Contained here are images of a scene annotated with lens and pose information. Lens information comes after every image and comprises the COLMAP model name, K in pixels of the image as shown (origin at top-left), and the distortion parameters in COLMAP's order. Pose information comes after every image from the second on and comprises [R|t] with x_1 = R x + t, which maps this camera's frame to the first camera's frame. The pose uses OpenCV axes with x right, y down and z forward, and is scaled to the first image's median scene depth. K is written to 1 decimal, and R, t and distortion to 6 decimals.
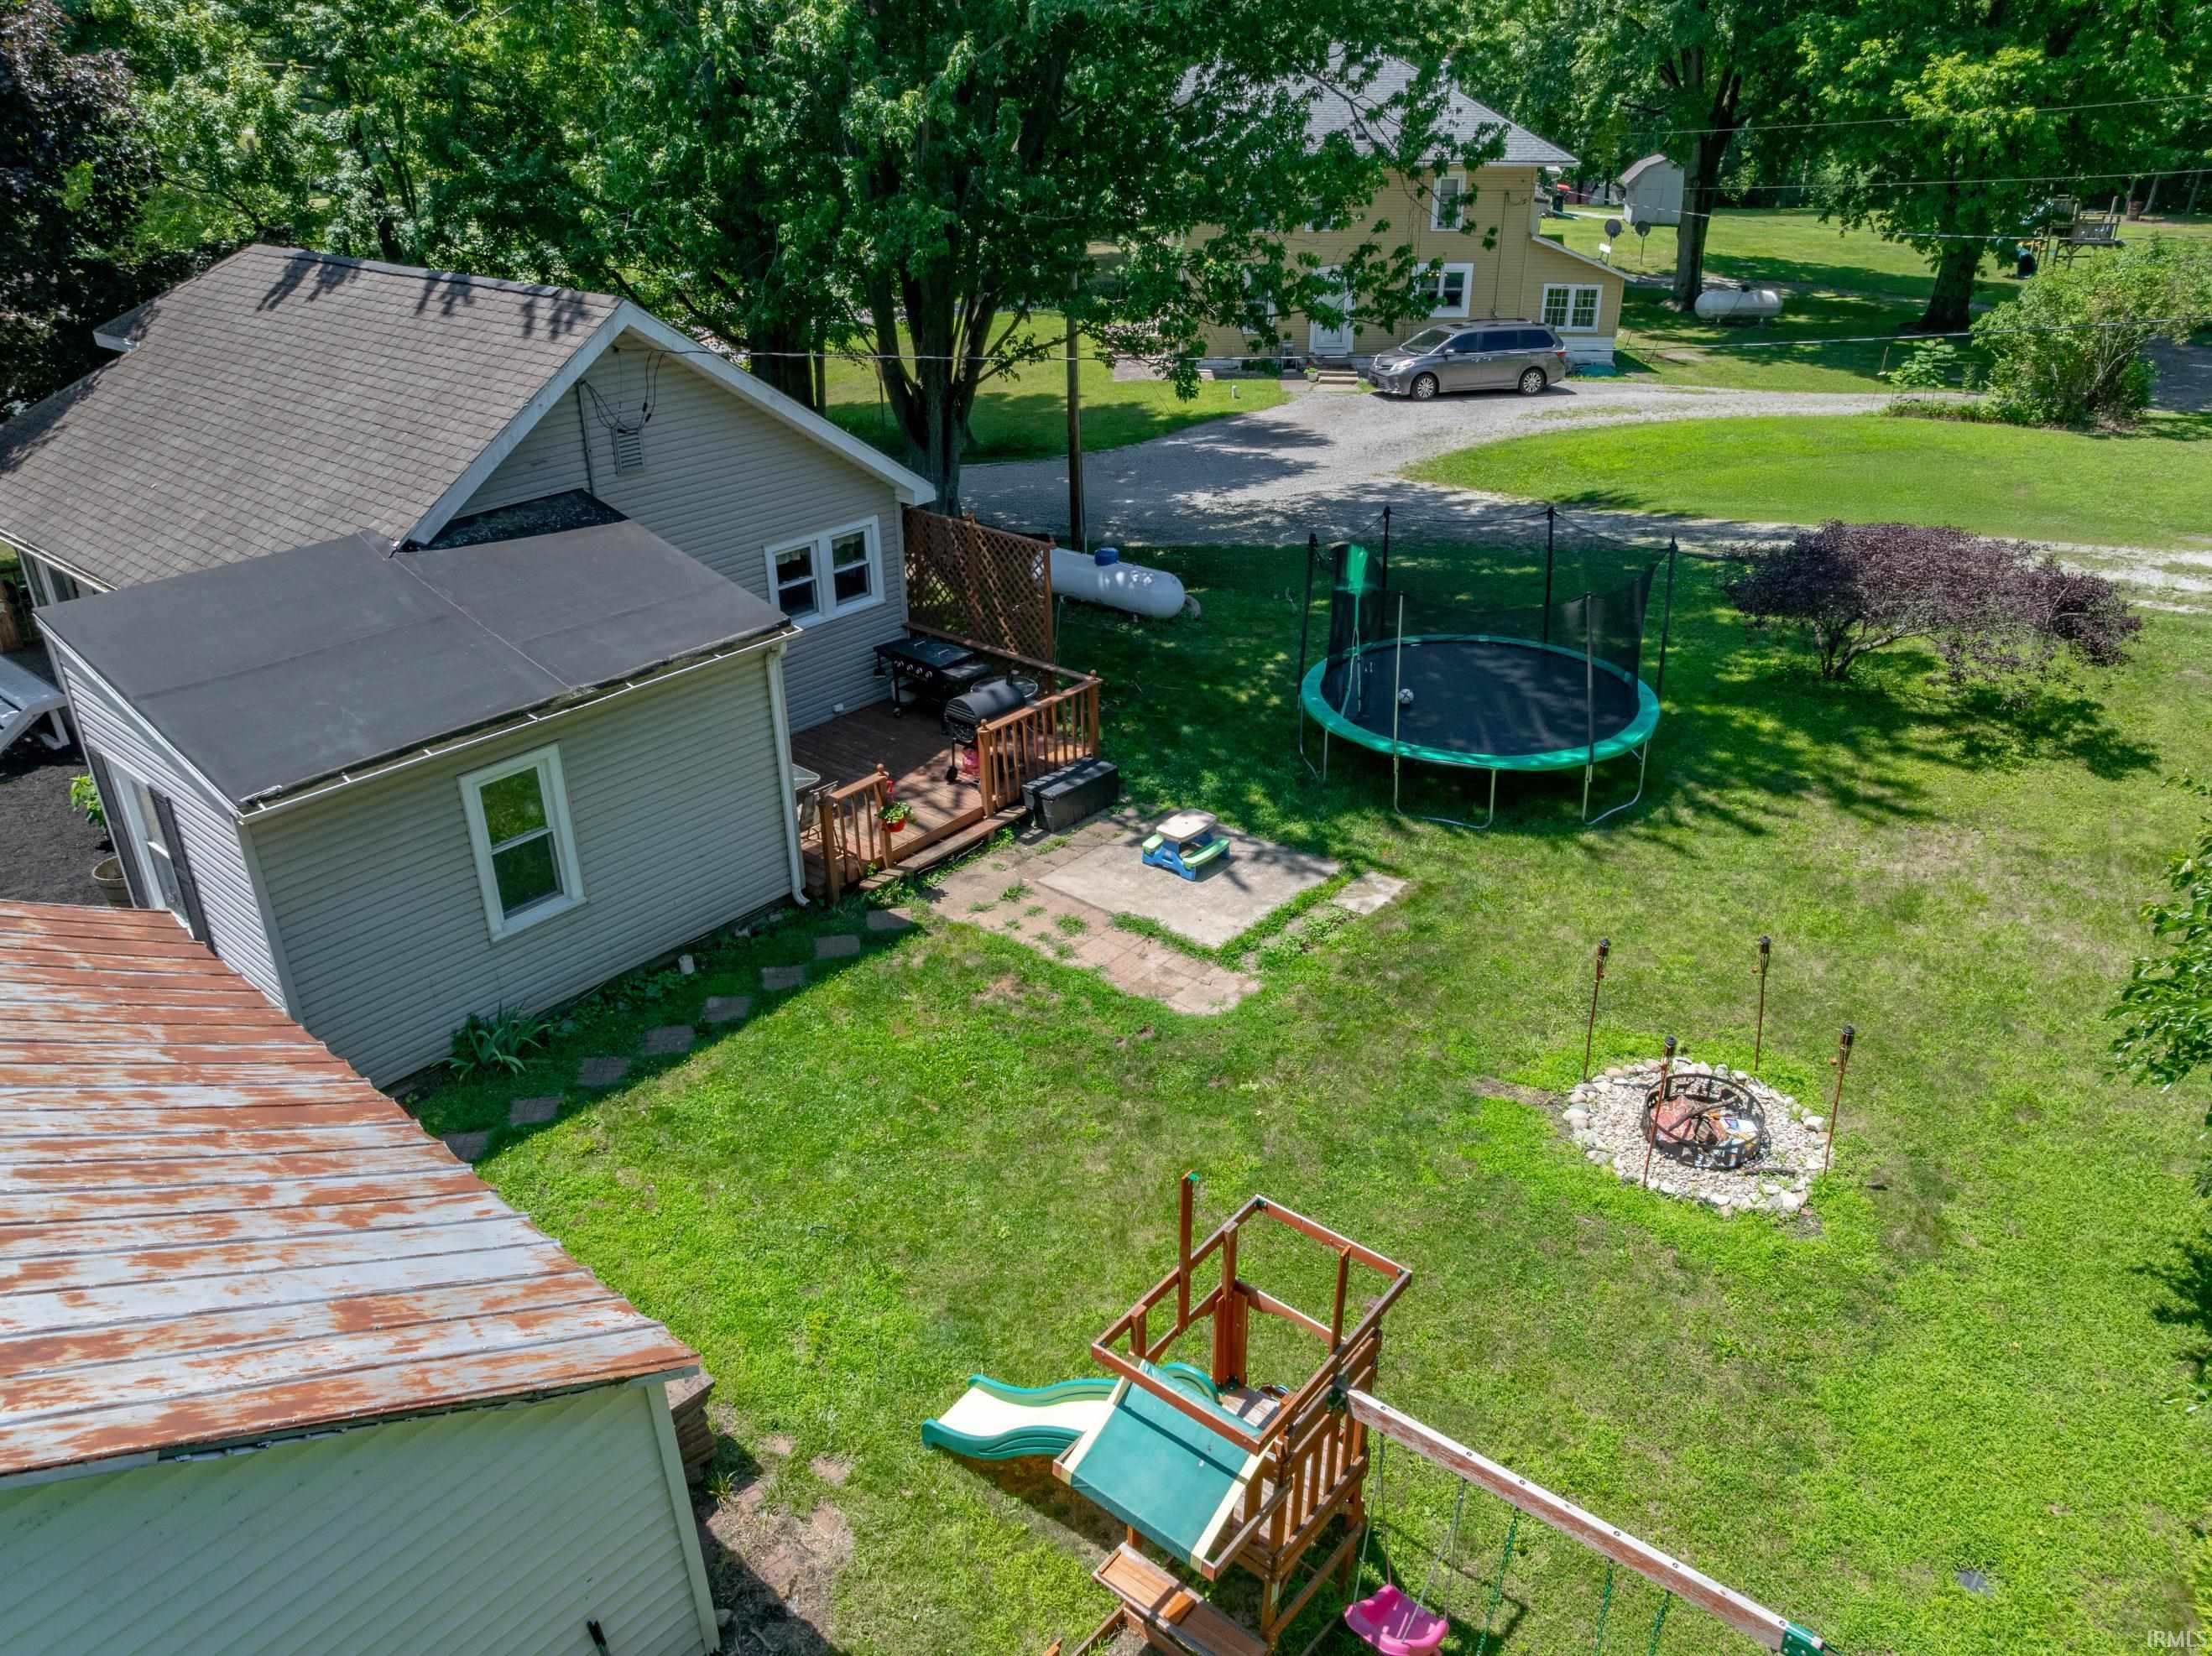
lens RADIAL K [[1553.2, 0, 1106.0], [0, 1553.2, 828.0], [0, 0, 1]] dist [-0.051027, 0.004044]
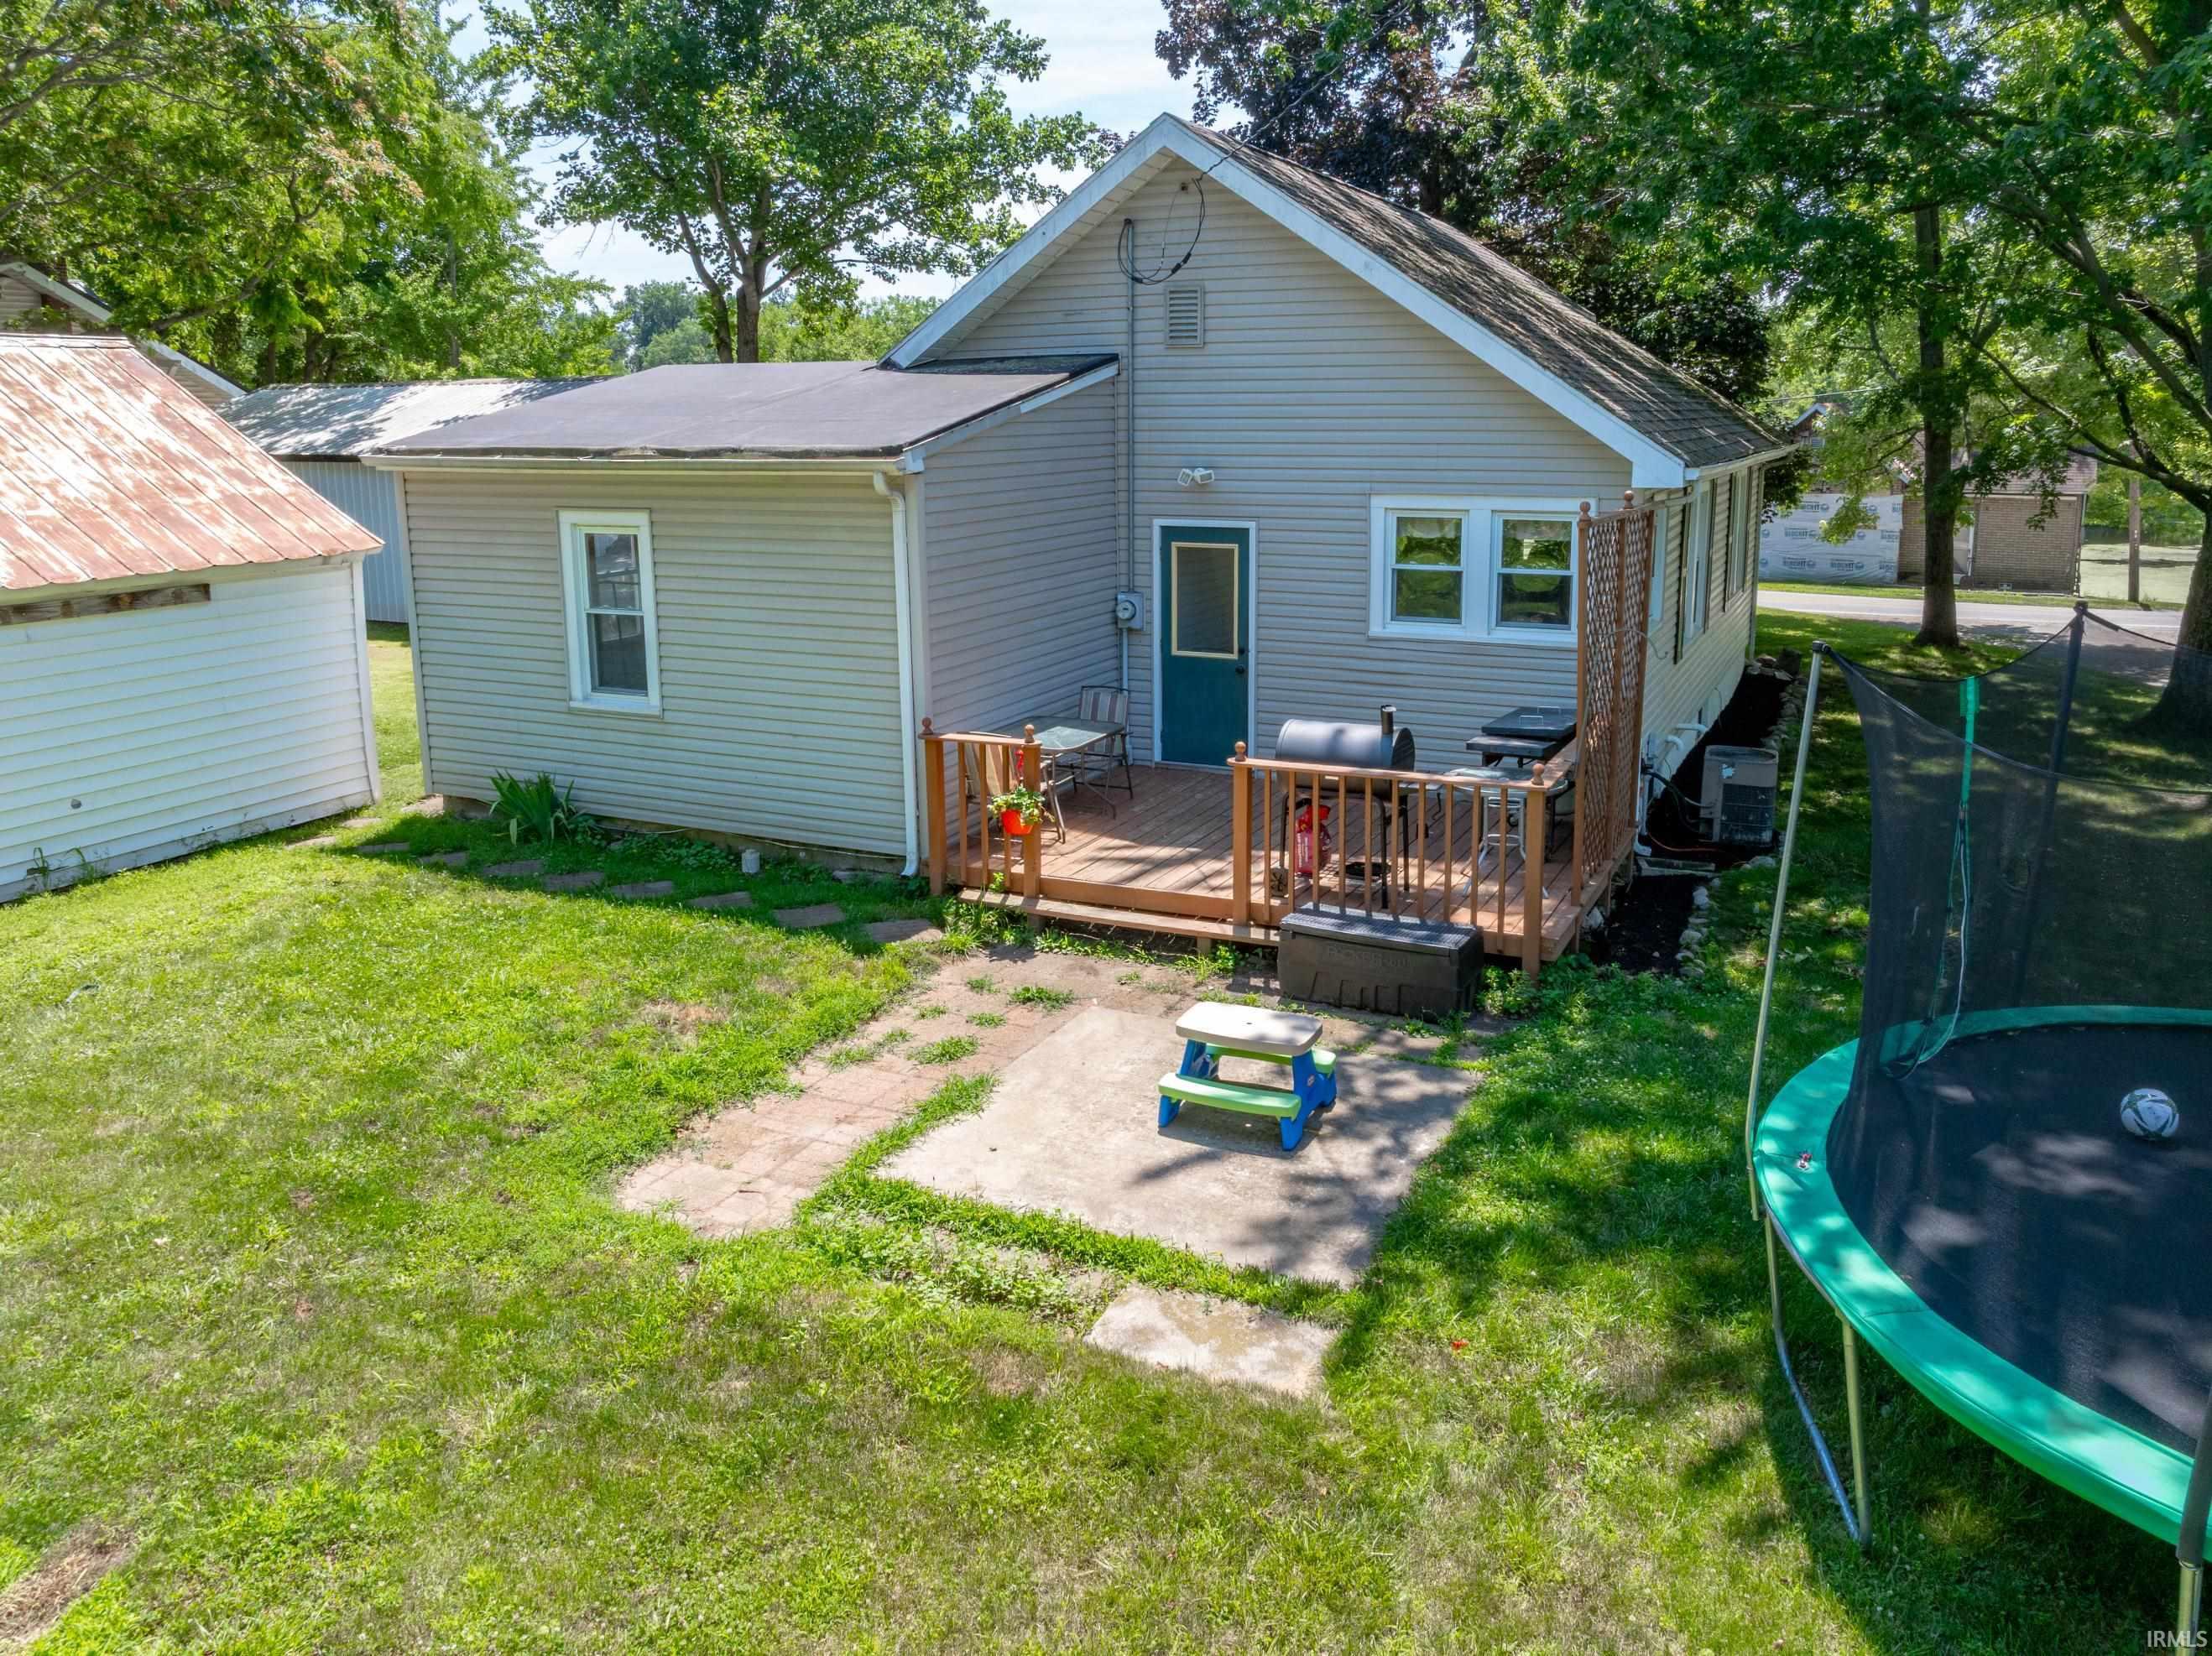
lens RADIAL K [[1593.3, 0, 1166.9], [0, 1593.3, 708.2], [0, 0, 1]] dist [-0.028589, -0.002775]
pose [[0.267008, 0.188600, -0.945059, 0.508923], [-0.429361, 0.901233, 0.058546, -0.113506], [0.862761, 0.390139, 0.321614, 0.837696]]
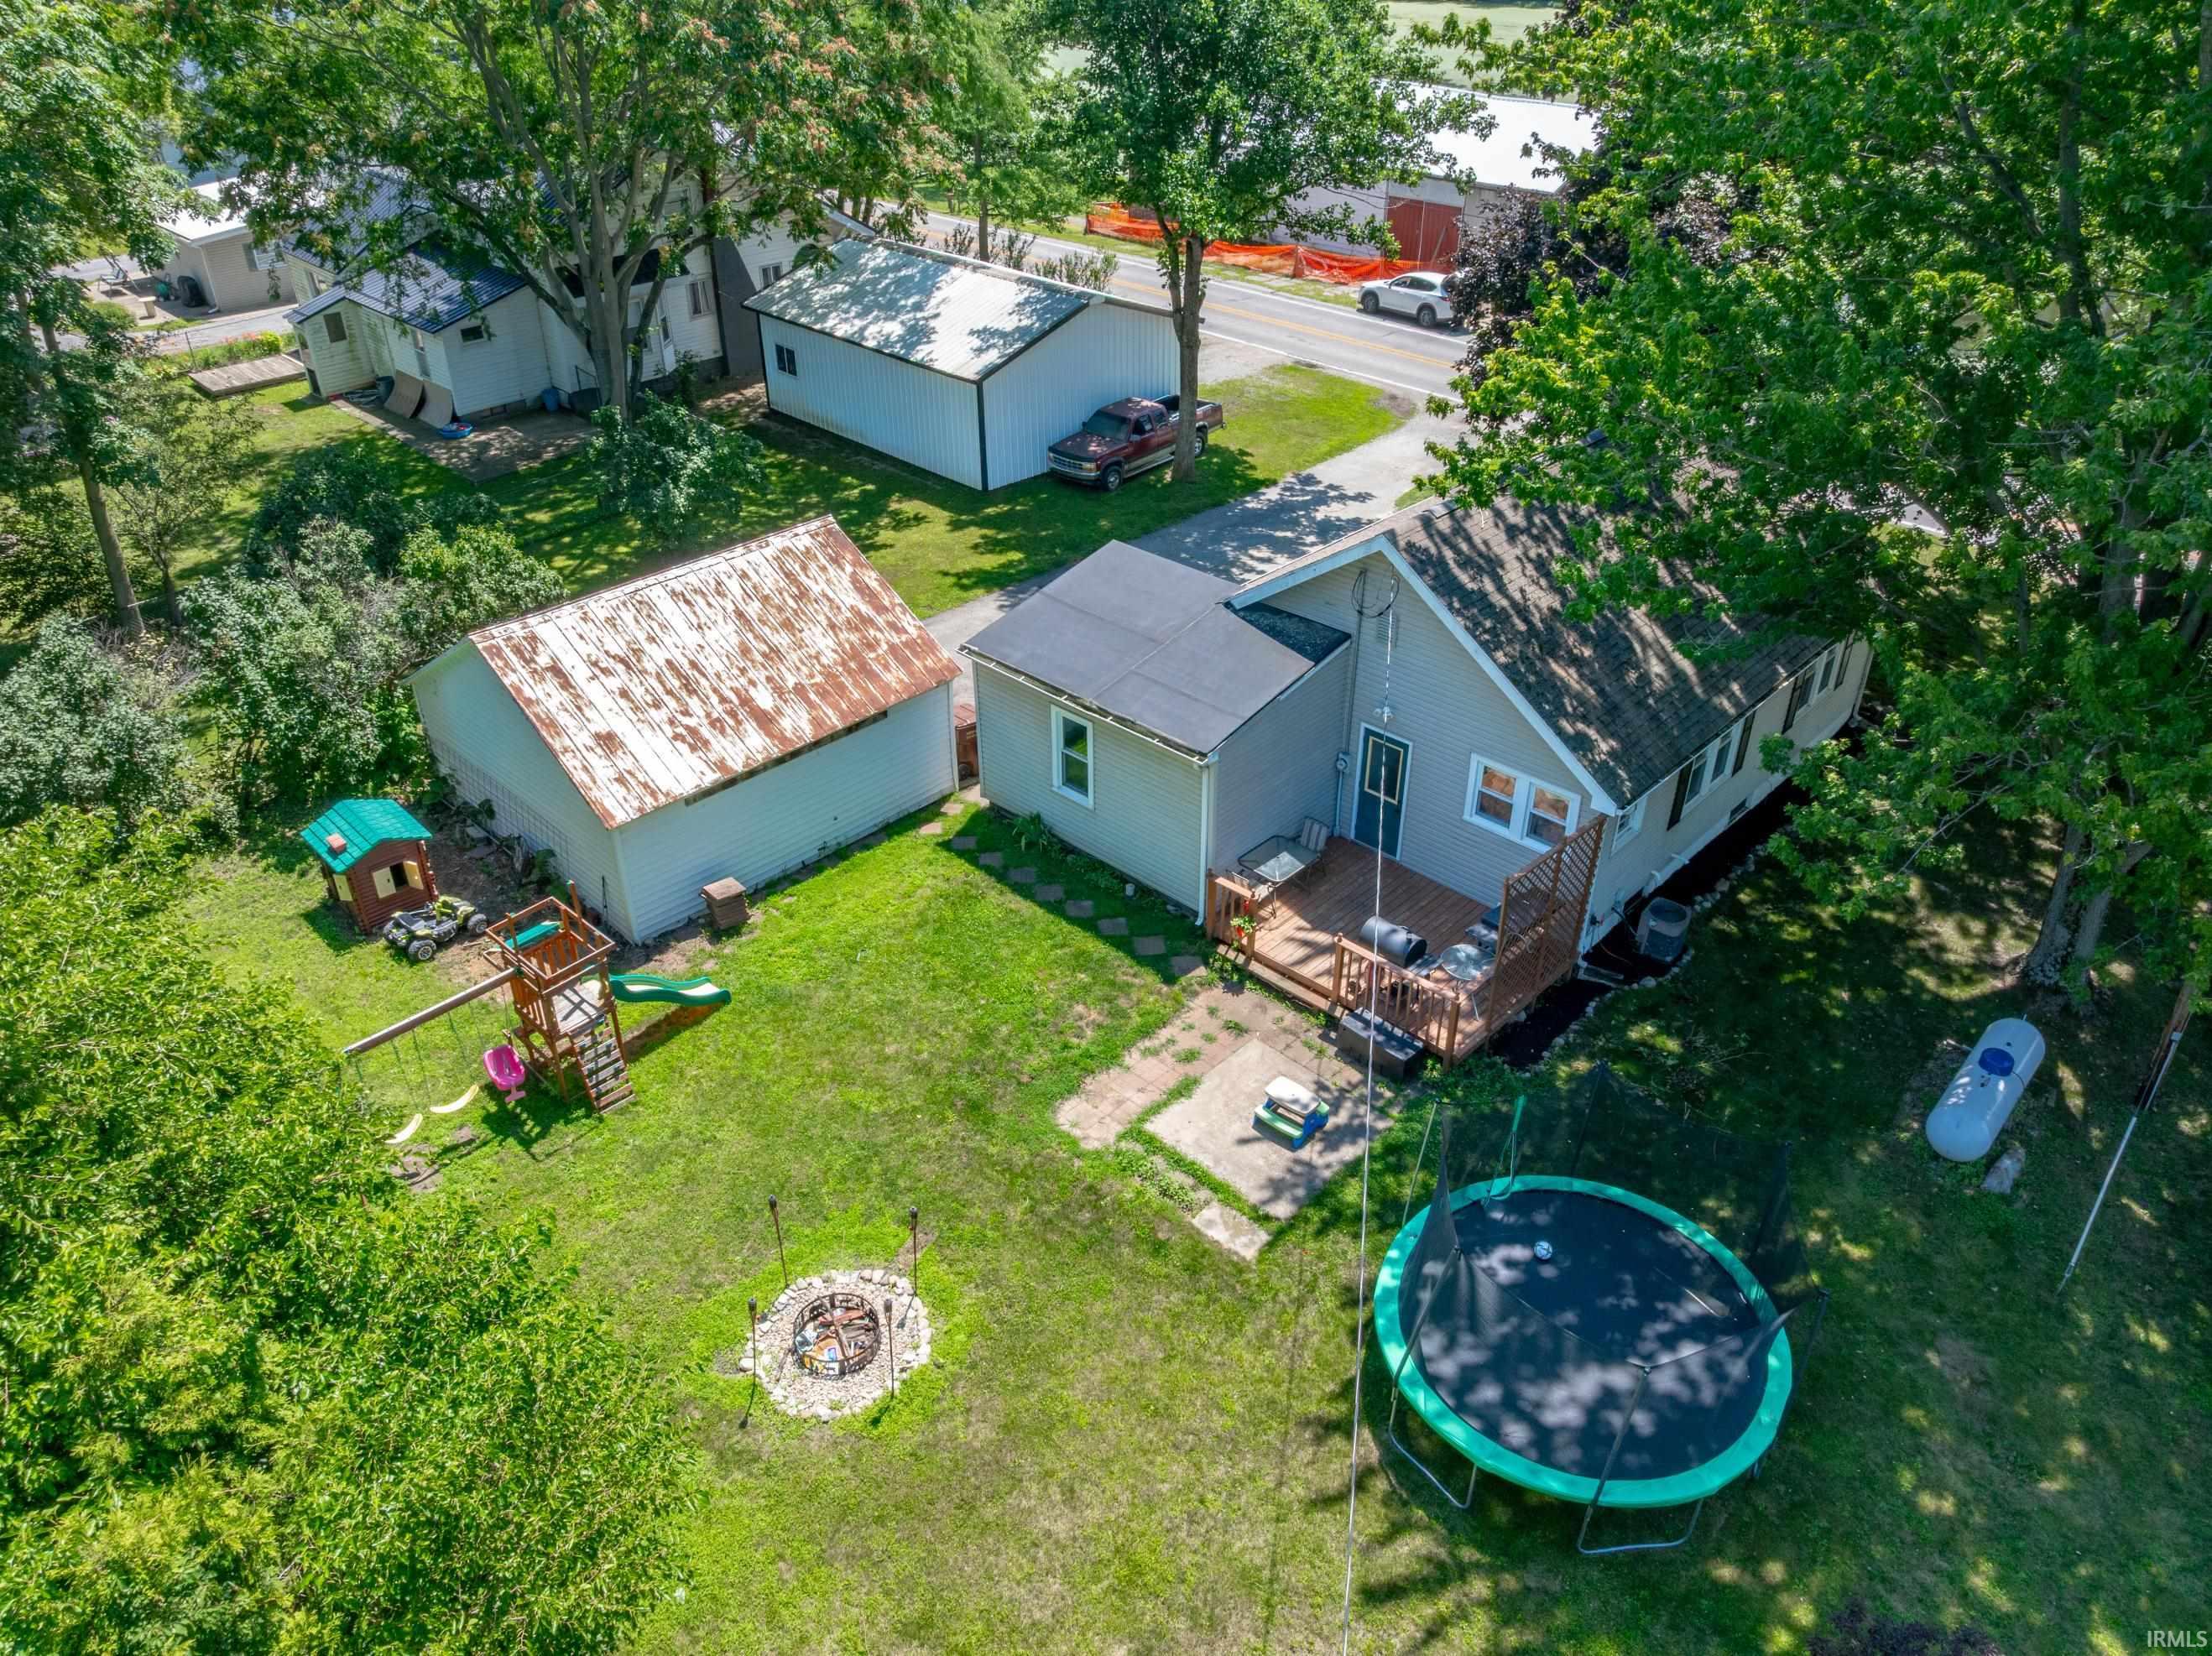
lens RADIAL K [[1553.2, 0, 1106.0], [0, 1553.2, 828.0], [0, 0, 1]] dist [-0.051027, 0.004044]
pose [[-0.063989, 0.558176, -0.827251, 0.992011], [-0.438399, 0.728957, 0.525764, -0.763556], [0.896499, 0.396310, 0.198059, 0.587884]]
